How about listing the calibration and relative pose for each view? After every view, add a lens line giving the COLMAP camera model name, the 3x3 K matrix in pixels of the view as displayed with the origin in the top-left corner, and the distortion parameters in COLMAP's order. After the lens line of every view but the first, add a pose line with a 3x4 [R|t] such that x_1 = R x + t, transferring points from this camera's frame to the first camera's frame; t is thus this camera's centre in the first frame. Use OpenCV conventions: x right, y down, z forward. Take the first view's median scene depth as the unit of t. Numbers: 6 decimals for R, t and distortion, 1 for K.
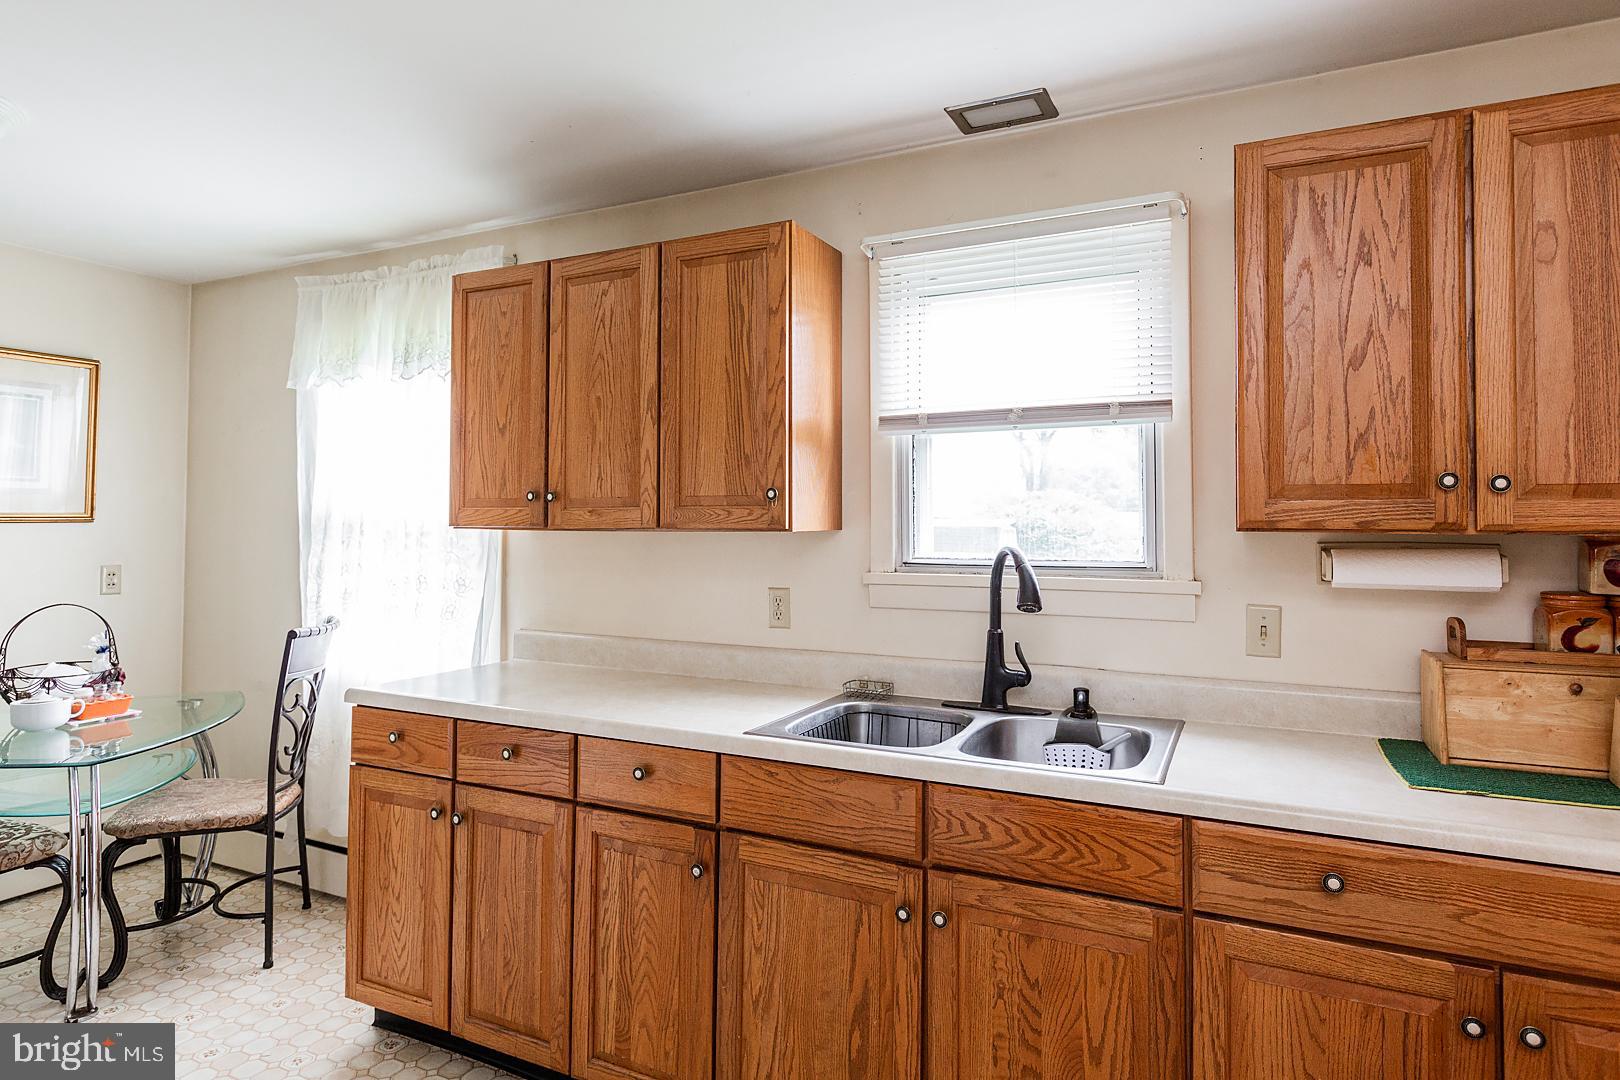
lens RADIAL K [[898.2, 0, 815.8], [0, 898.2, 502.3], [0, 0, 1]] dist [0.002392, -0.001499]
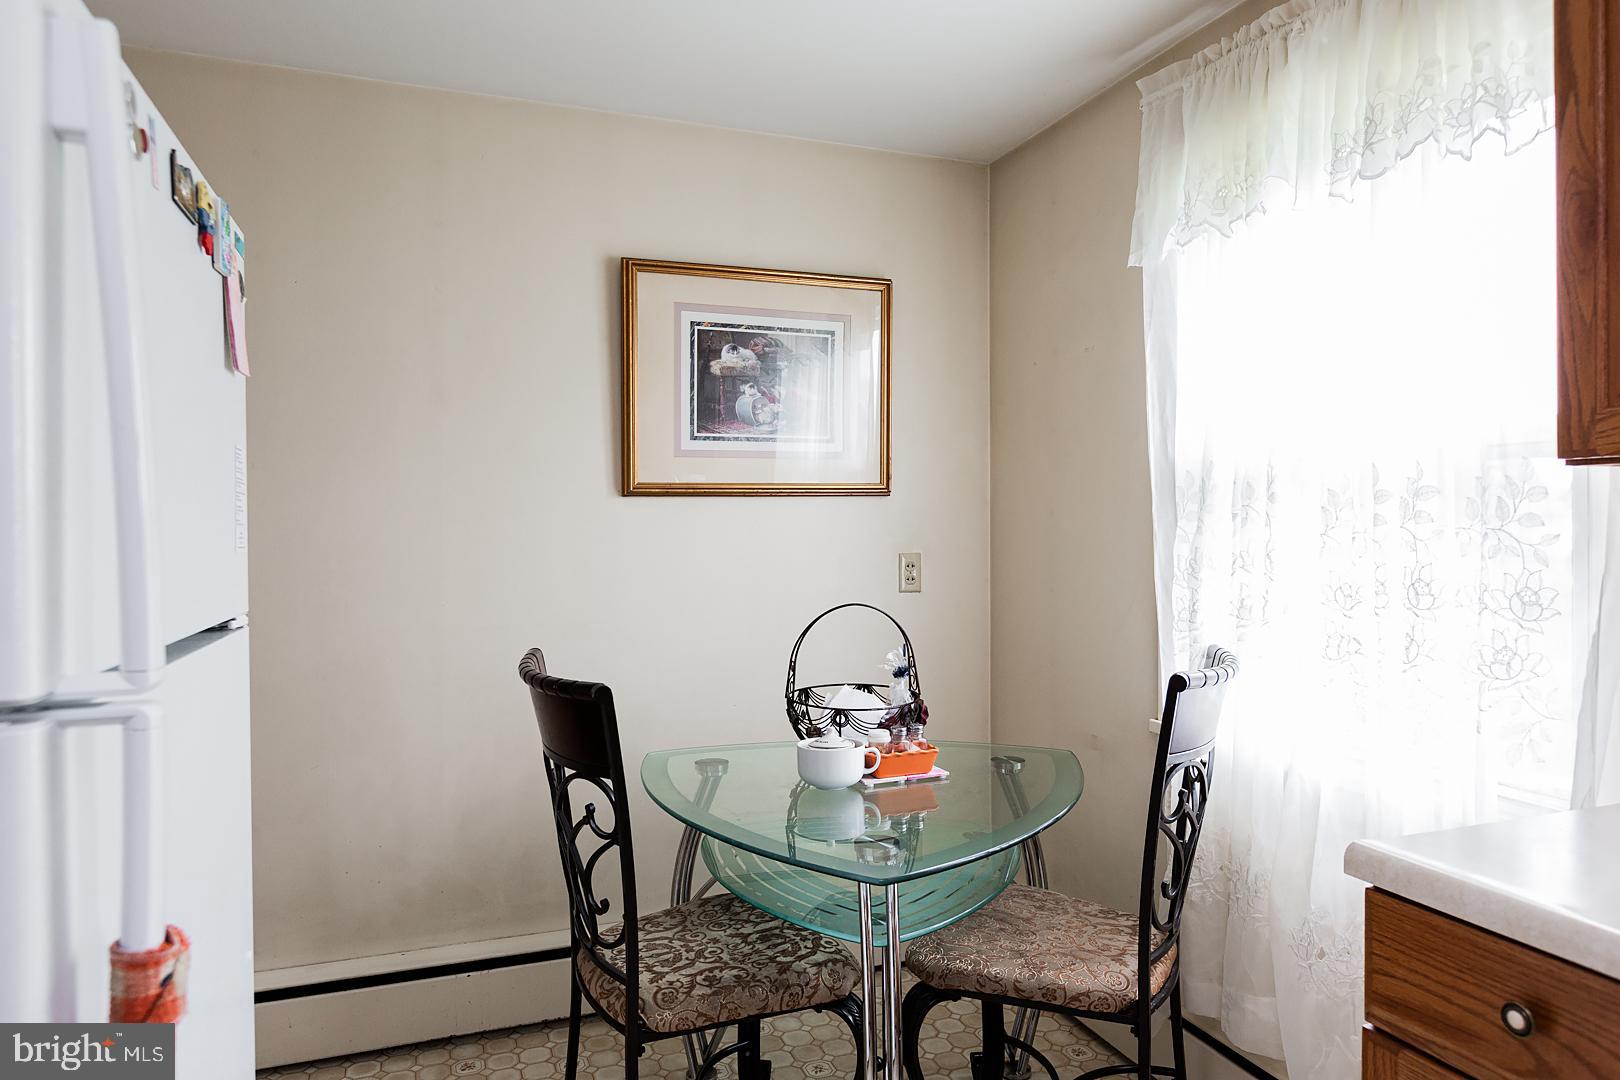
lens RADIAL K [[1035.3, 0, 824.0], [0, 1035.3, 519.6], [0, 0, 1]] dist [-0.003530, 0.001587]
pose [[0.729796, -0.008748, -0.683609, -0.367905], [0.023000, 0.999666, 0.011760, 0.045197], [0.683278, -0.024306, 0.729754, 0.482002]]
